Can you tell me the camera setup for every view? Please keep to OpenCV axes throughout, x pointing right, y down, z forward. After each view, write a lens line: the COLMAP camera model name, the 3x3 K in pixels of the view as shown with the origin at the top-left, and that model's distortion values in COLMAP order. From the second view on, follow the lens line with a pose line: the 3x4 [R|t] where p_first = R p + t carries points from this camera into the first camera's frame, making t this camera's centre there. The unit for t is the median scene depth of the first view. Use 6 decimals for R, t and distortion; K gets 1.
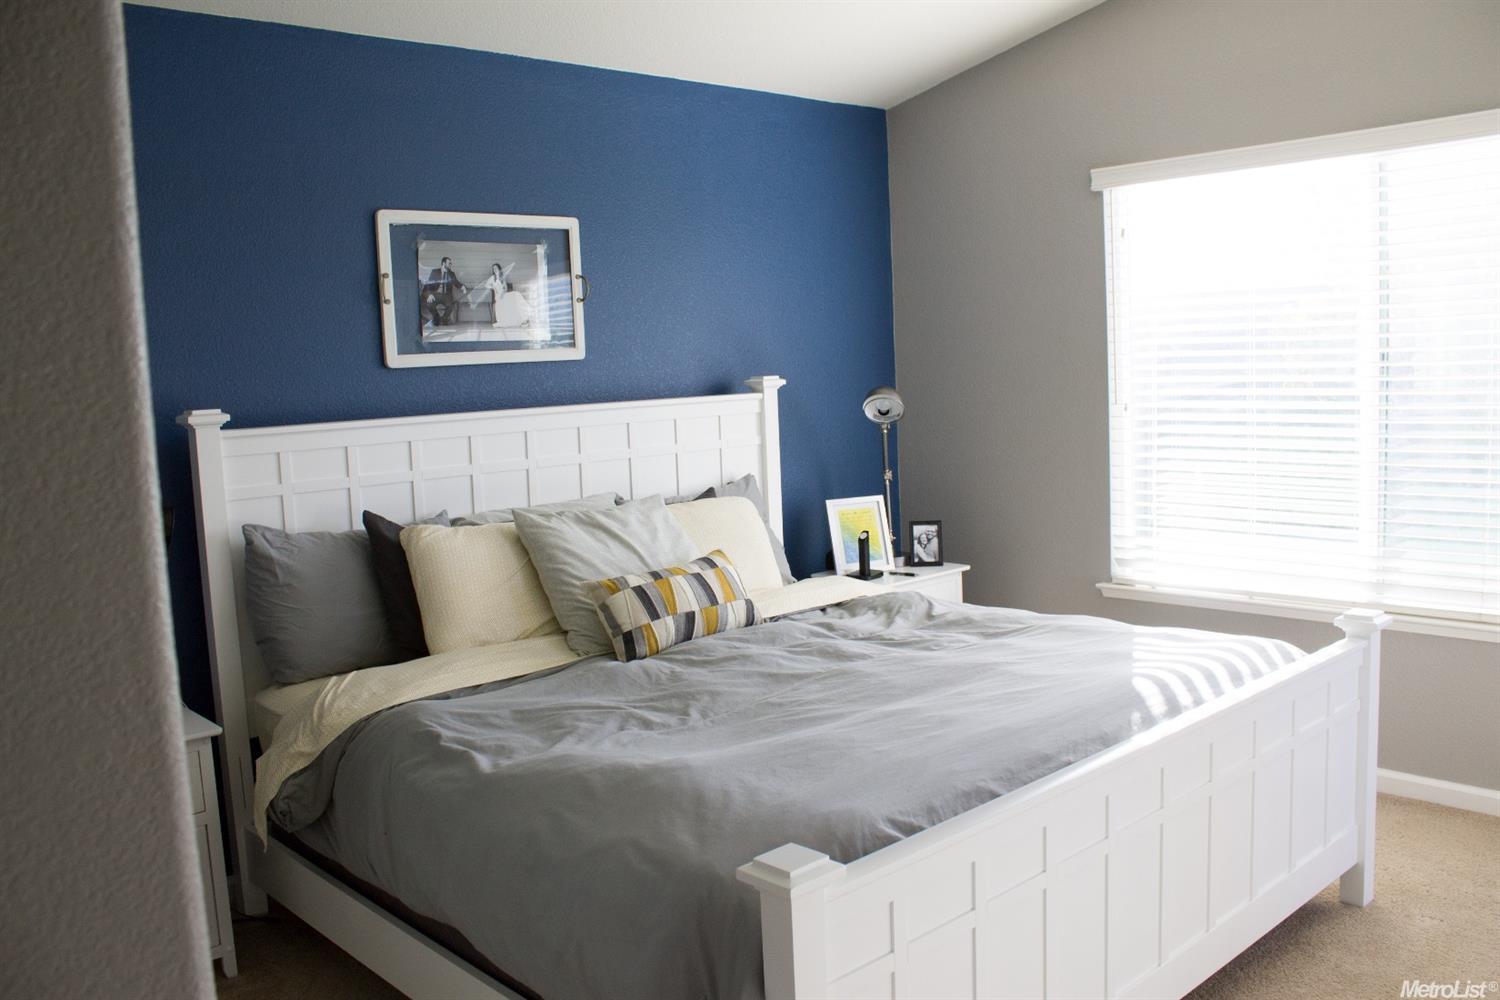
lens RADIAL K [[1255.7, 0, 750.0], [0, 1255.7, 500.0], [0, 0, 1]] dist [-0.160530, 0.125067]
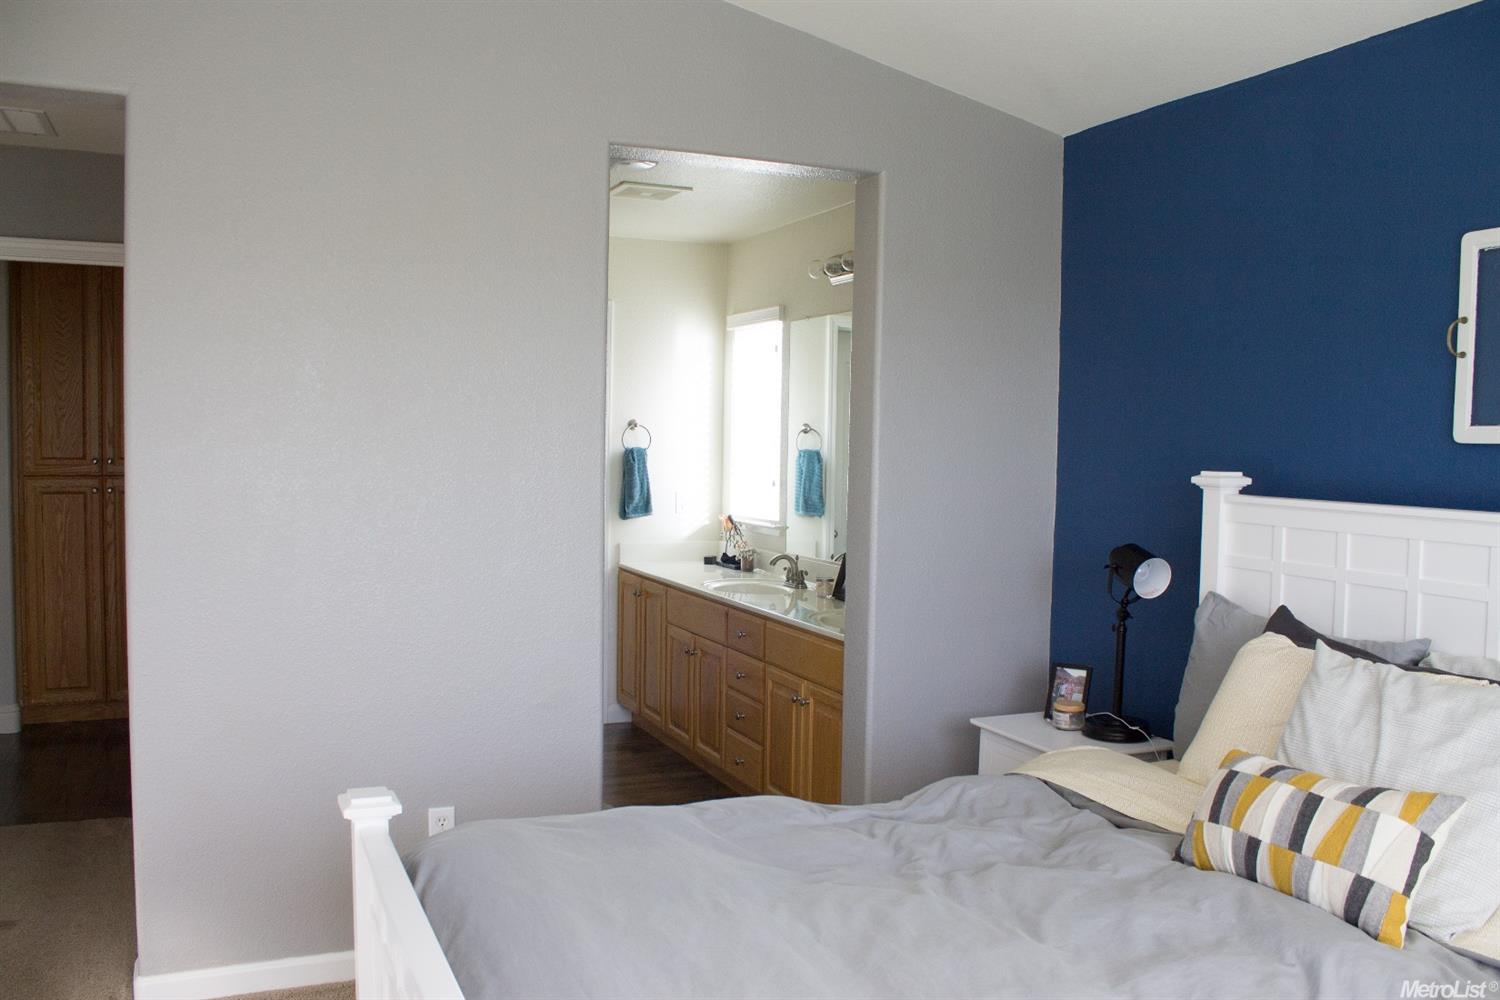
lens RADIAL K [[1255.7, 0, 750.0], [0, 1255.7, 500.0], [0, 0, 1]] dist [-0.160530, 0.125067]
pose [[-0.285336, 0.089161, -0.954271, 0.516856], [-0.112778, 0.985623, 0.125813, -0.111987], [0.951769, 0.143520, -0.271179, 0.766798]]
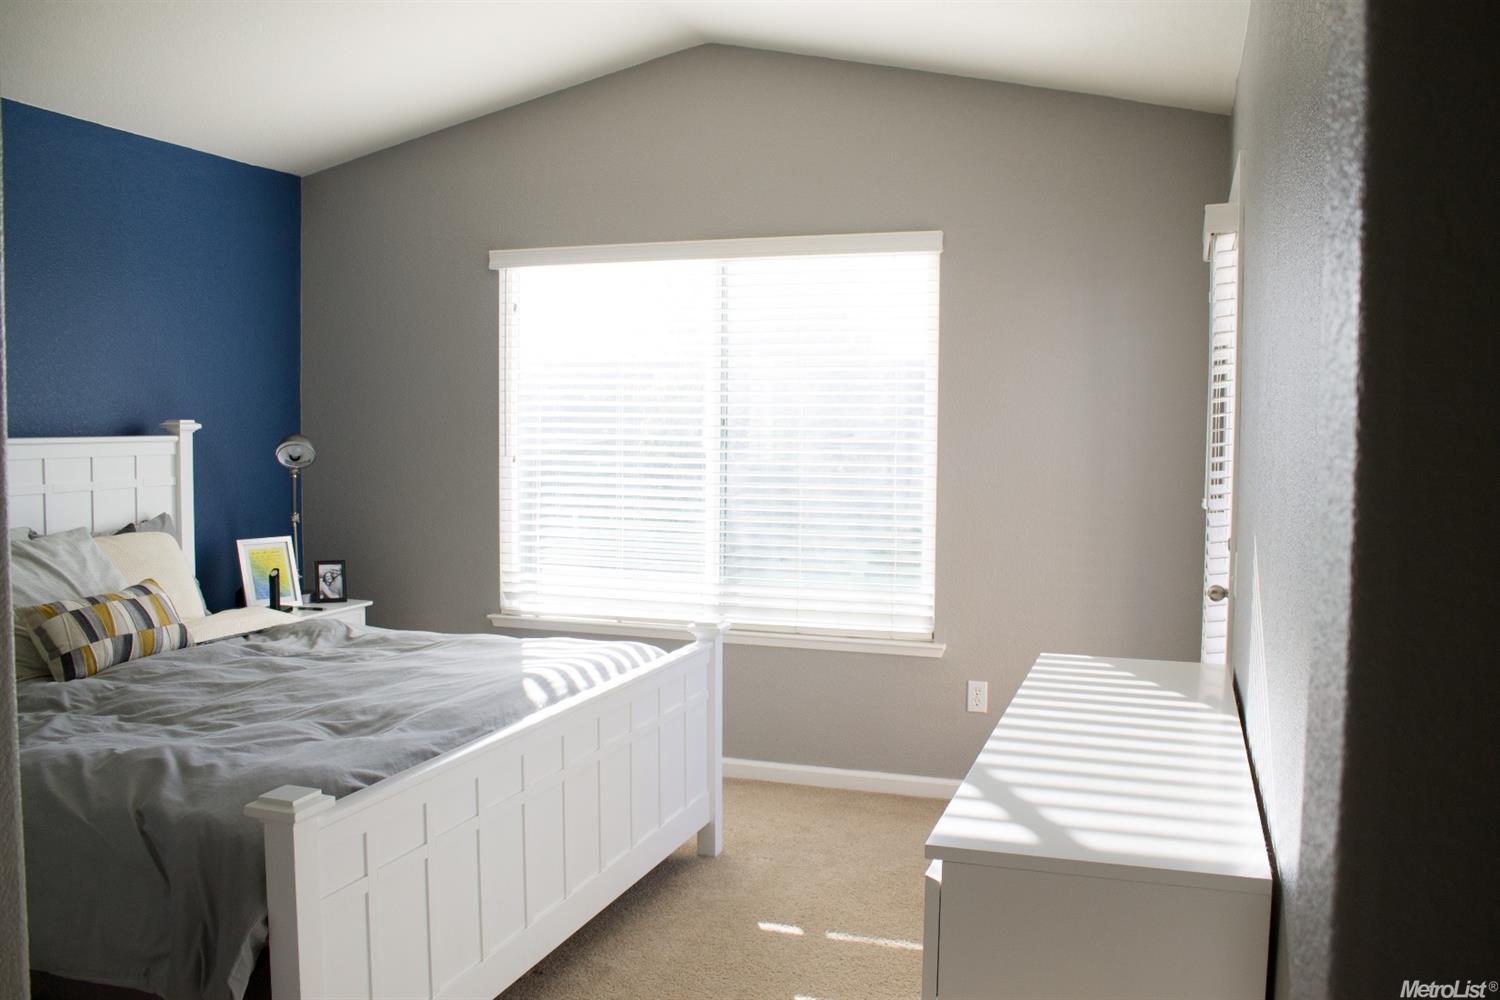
lens RADIAL K [[1255.7, 0, 750.0], [0, 1255.7, 500.0], [0, 0, 1]] dist [-0.160530, 0.125067]
pose [[0.876866, 0.018101, 0.480394, -0.069031], [0.007234, 0.998681, -0.050835, 0.027089], [-0.480681, 0.048050, 0.875578, -0.134602]]
